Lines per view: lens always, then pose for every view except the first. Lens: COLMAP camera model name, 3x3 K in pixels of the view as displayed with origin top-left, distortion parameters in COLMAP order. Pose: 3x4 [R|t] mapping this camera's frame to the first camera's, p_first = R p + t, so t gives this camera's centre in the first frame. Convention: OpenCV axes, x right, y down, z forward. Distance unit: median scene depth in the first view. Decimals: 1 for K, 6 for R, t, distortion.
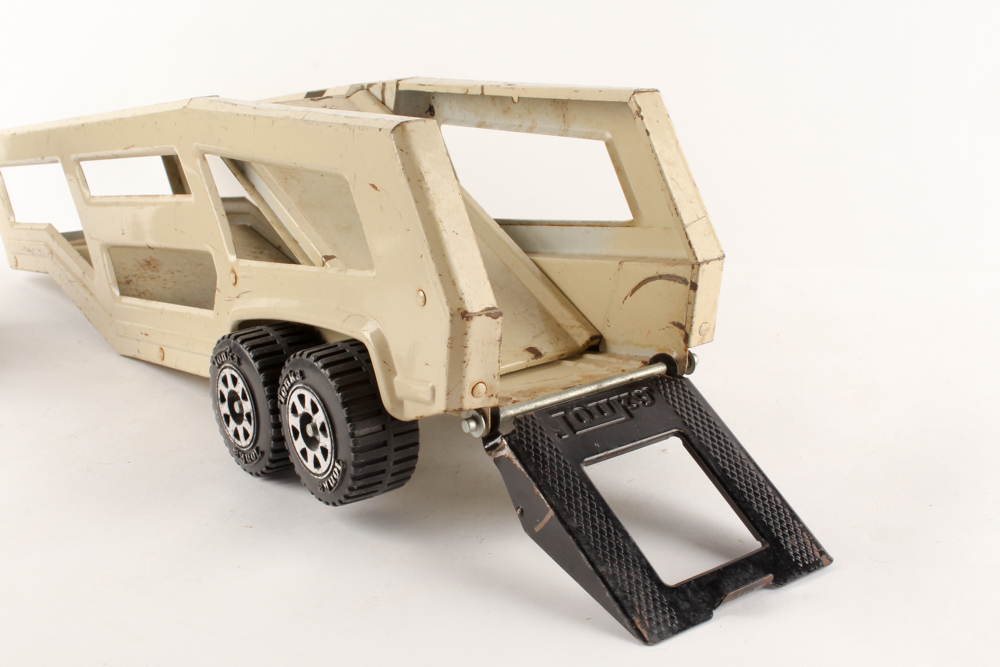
lens RADIAL K [[907.0, 0, 500.0], [0, 907.0, 333.5], [0, 0, 1]] dist [-0.001426, -0.003609]
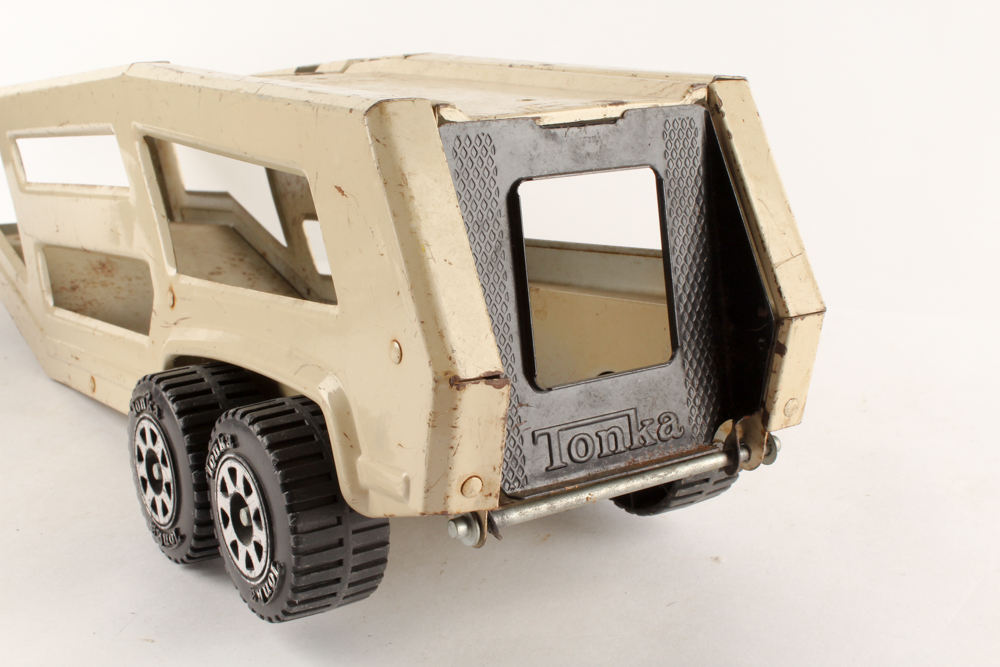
lens RADIAL K [[921.9, 0, 497.0], [0, 921.9, 313.0], [0, 0, 1]] dist [-0.005882, 0.004915]
pose [[0.997221, 0.058121, -0.046606, 0.019821], [-0.059464, 0.997838, -0.027984, -0.046975], [0.044879, 0.030678, 0.998521, 0.254600]]
